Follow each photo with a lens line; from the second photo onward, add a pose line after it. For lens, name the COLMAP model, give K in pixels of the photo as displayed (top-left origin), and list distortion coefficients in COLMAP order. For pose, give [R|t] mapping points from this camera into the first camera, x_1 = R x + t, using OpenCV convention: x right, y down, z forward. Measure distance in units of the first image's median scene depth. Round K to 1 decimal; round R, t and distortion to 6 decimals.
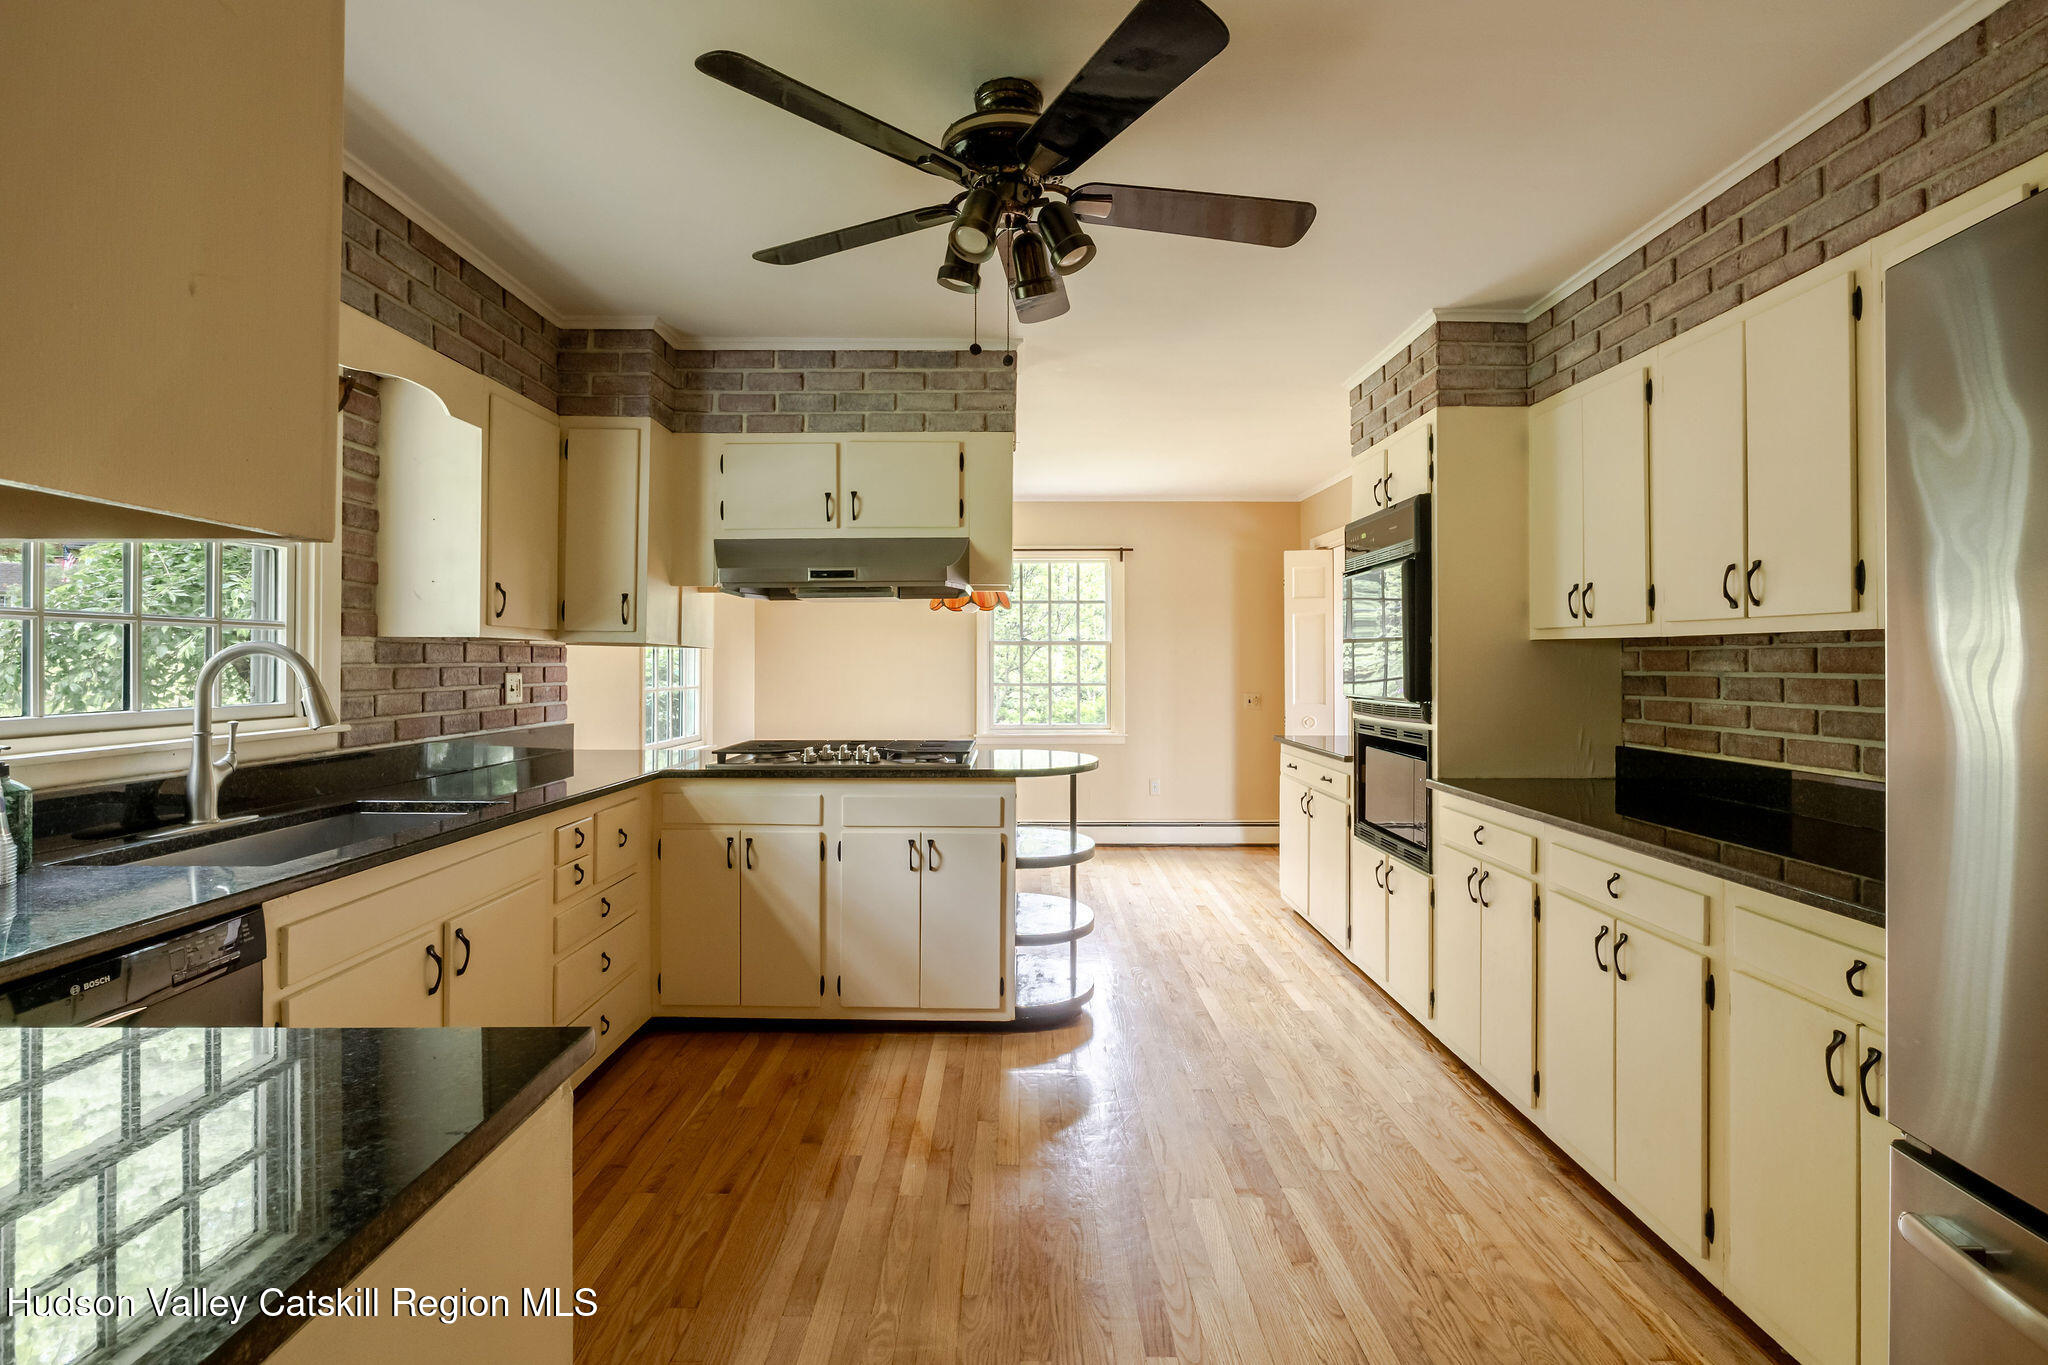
lens RADIAL K [[927.8, 0, 1035.5], [0, 927.8, 679.5], [0, 0, 1]] dist [-0.003251, 0.000913]
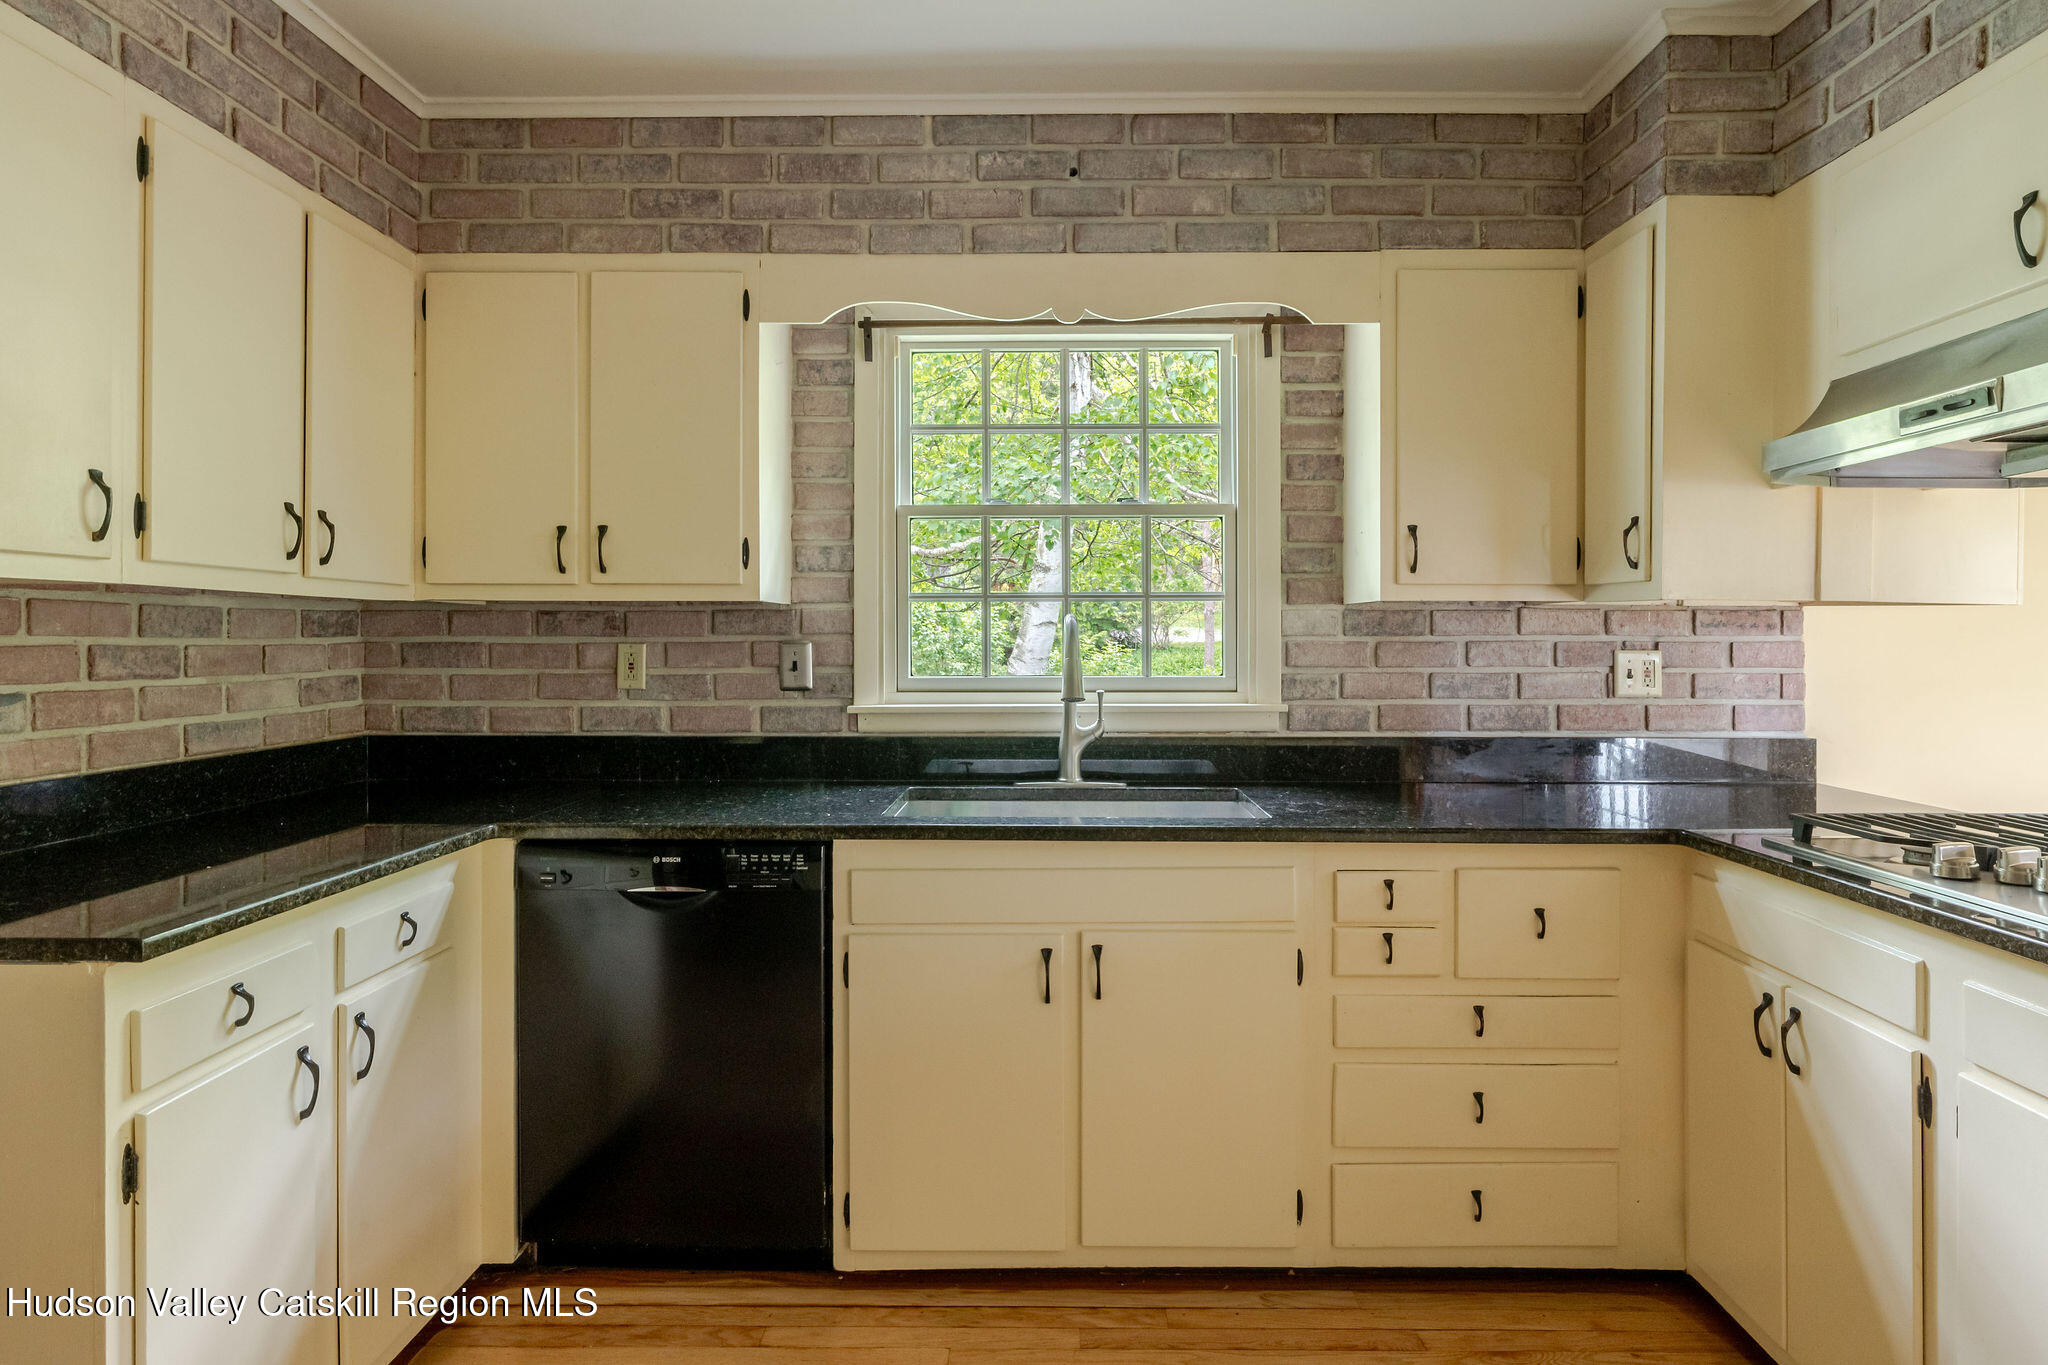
lens RADIAL K [[1108.0, 0, 1030.4], [0, 1108.0, 648.6], [0, 0, 1]] dist [-0.003334, -0.001059]
pose [[-0.021542, 0.007136, -0.999742, 0.305401], [-0.017457, 0.999819, 0.007512, -0.008291], [0.999616, 0.017614, -0.021413, 0.738843]]
